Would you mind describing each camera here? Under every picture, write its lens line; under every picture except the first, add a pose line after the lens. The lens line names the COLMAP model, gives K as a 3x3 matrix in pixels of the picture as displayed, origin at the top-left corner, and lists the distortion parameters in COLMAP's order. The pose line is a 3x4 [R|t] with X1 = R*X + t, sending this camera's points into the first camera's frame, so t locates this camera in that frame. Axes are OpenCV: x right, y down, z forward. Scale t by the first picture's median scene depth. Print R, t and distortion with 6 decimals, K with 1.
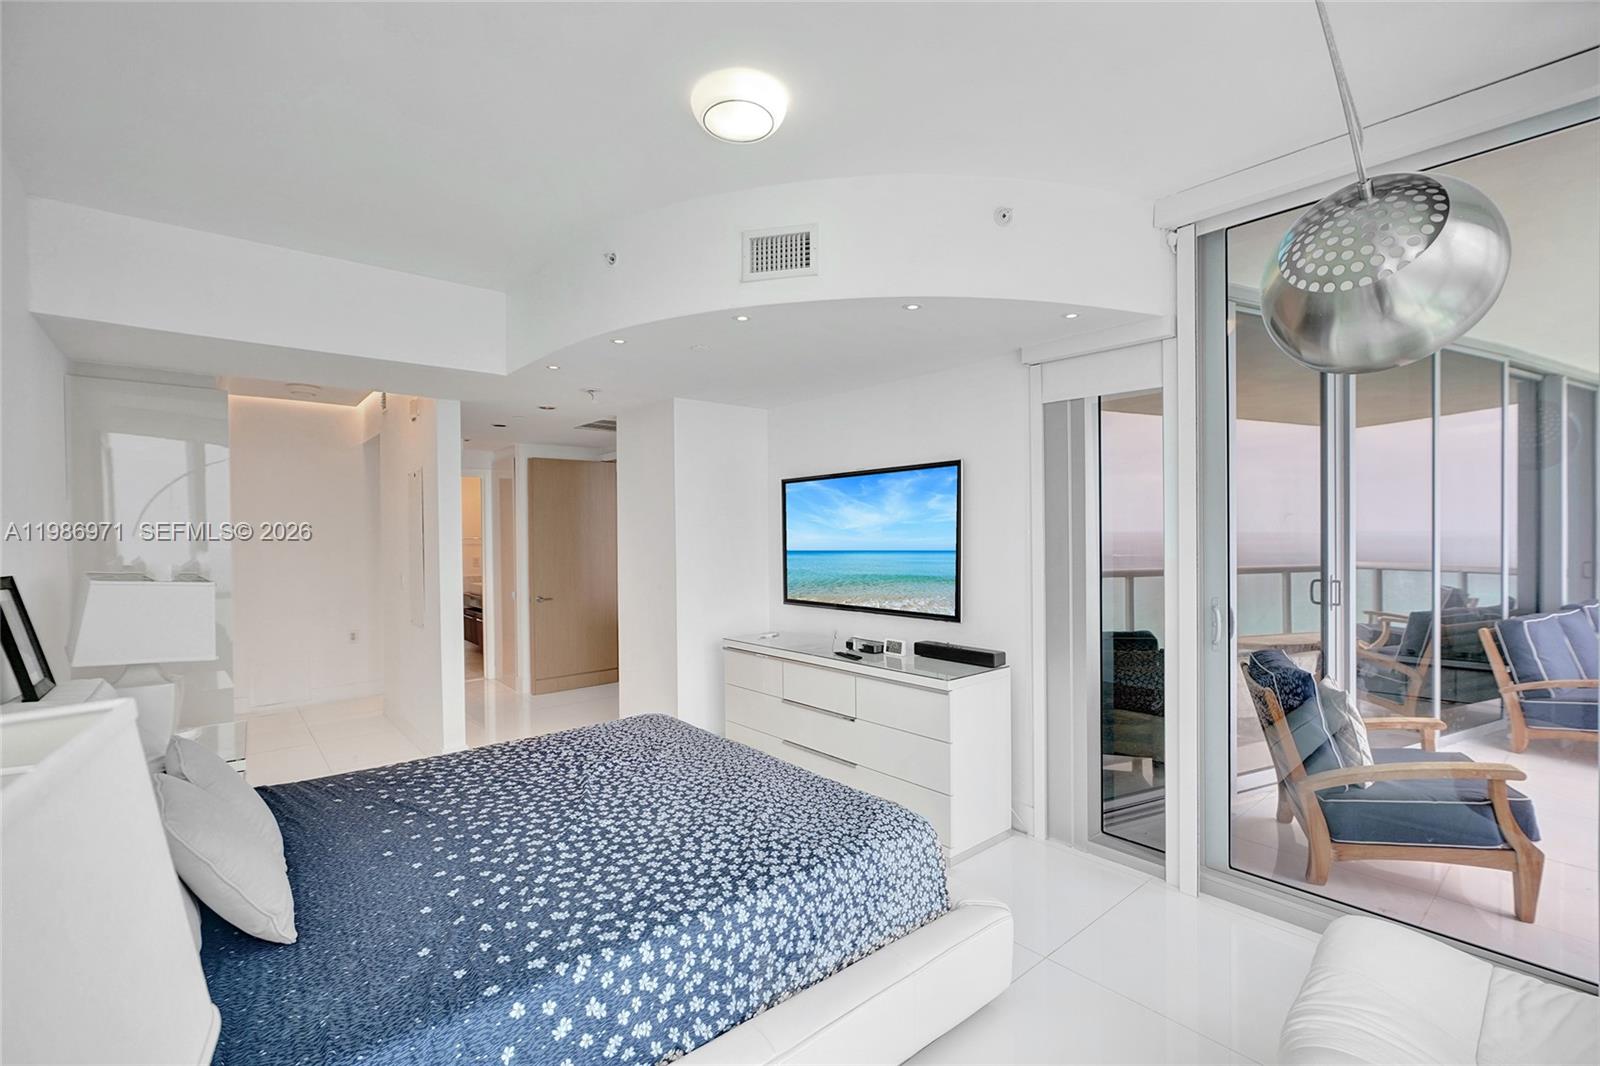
lens RADIAL K [[704.7, 0, 797.9], [0, 704.7, 541.4], [0, 0, 1]] dist [-0.010506, 0.001194]
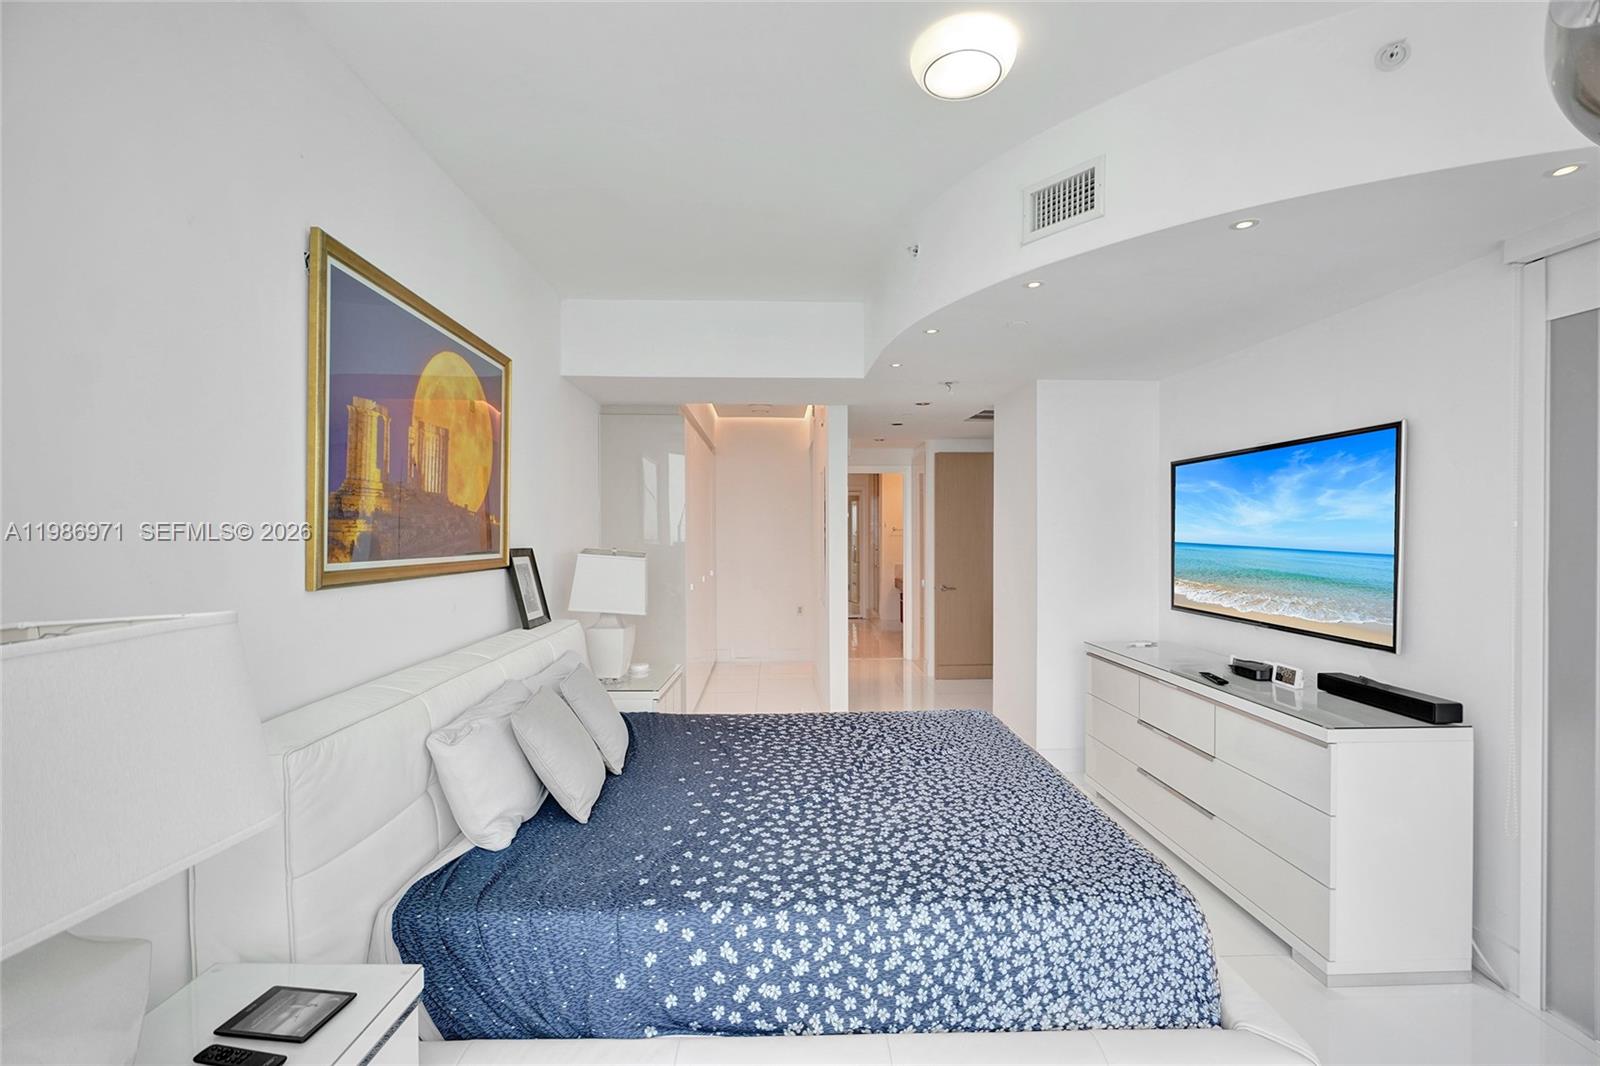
lens RADIAL K [[704.7, 0, 797.9], [0, 704.7, 541.4], [0, 0, 1]] dist [-0.010506, 0.001194]
pose [[0.787244, 0.018911, -0.616352, 0.360995], [-0.013494, 0.999819, 0.013442, 0.004945], [0.616494, -0.002265, 0.787356, 0.158567]]
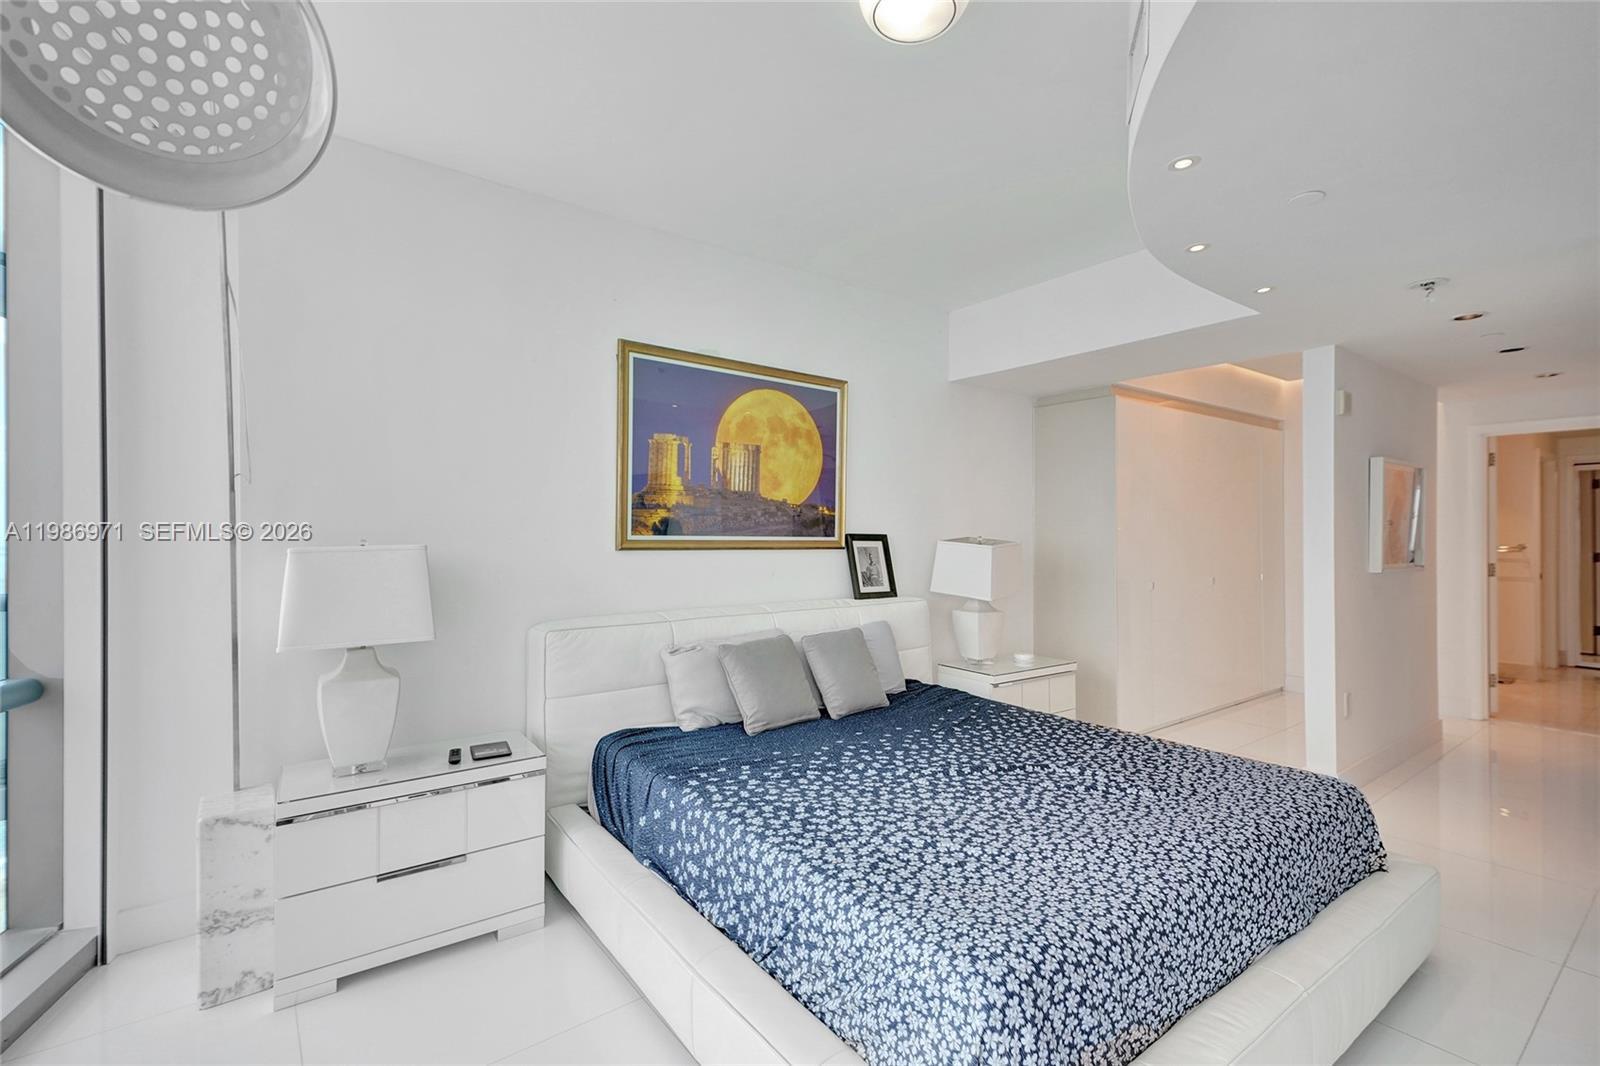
lens RADIAL K [[711.6, 0, 800.0], [0, 711.6, 533.0], [0, 0, 1]] dist [0.028175, -0.000390]
pose [[-0.045260, 0.009114, -0.998934, 0.909461], [-0.010120, 0.999903, 0.009582, 0.033064], [0.998924, 0.010543, -0.045163, 1.014590]]
